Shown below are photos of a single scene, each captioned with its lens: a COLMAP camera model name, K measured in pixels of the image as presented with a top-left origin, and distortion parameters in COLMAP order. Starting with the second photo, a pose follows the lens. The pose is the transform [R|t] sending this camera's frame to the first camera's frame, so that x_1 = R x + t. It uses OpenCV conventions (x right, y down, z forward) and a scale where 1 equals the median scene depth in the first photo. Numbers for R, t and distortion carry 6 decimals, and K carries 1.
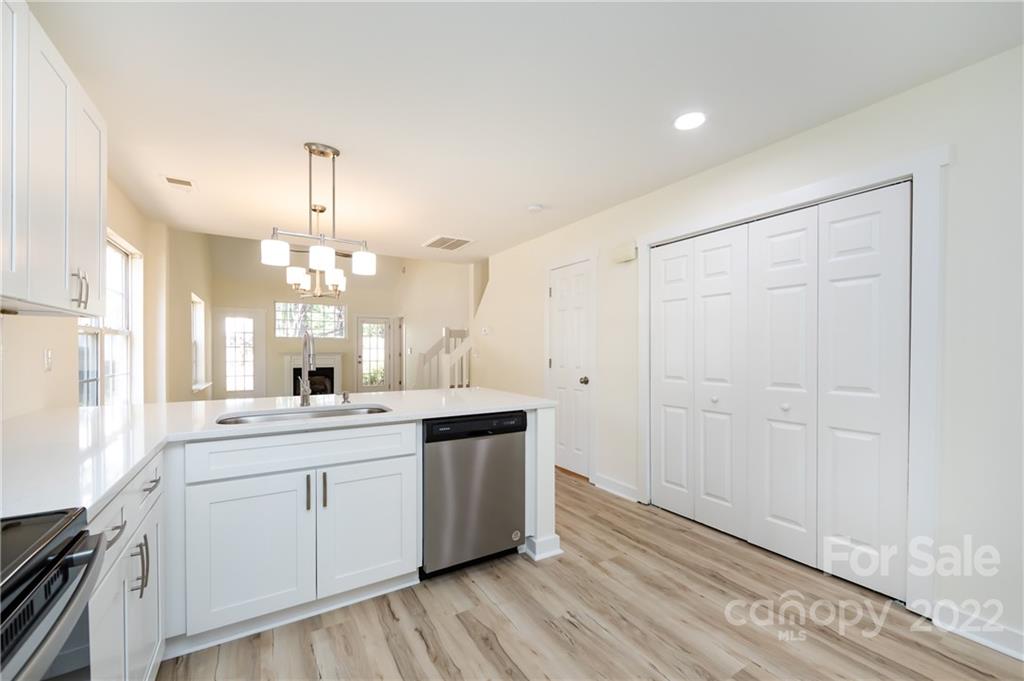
lens RADIAL K [[405.1, 0, 520.8], [0, 405.1, 360.0], [0, 0, 1]] dist [-0.003567, -0.000248]
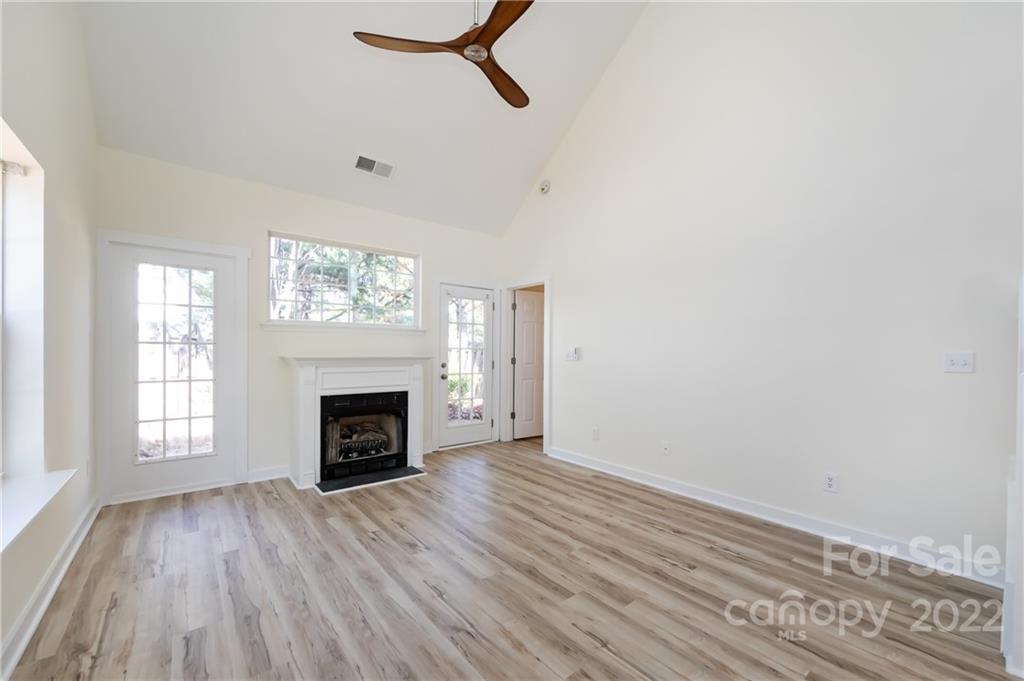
lens RADIAL K [[405.1, 0, 517.2], [0, 405.1, 353.9], [0, 0, 1]] dist [-0.003567, -0.000248]
pose [[0.992832, -0.001223, 0.119514, -1.433878], [0.002474, 0.999944, -0.010313, -0.064671], [-0.119495, 0.010535, 0.992779, 1.980024]]
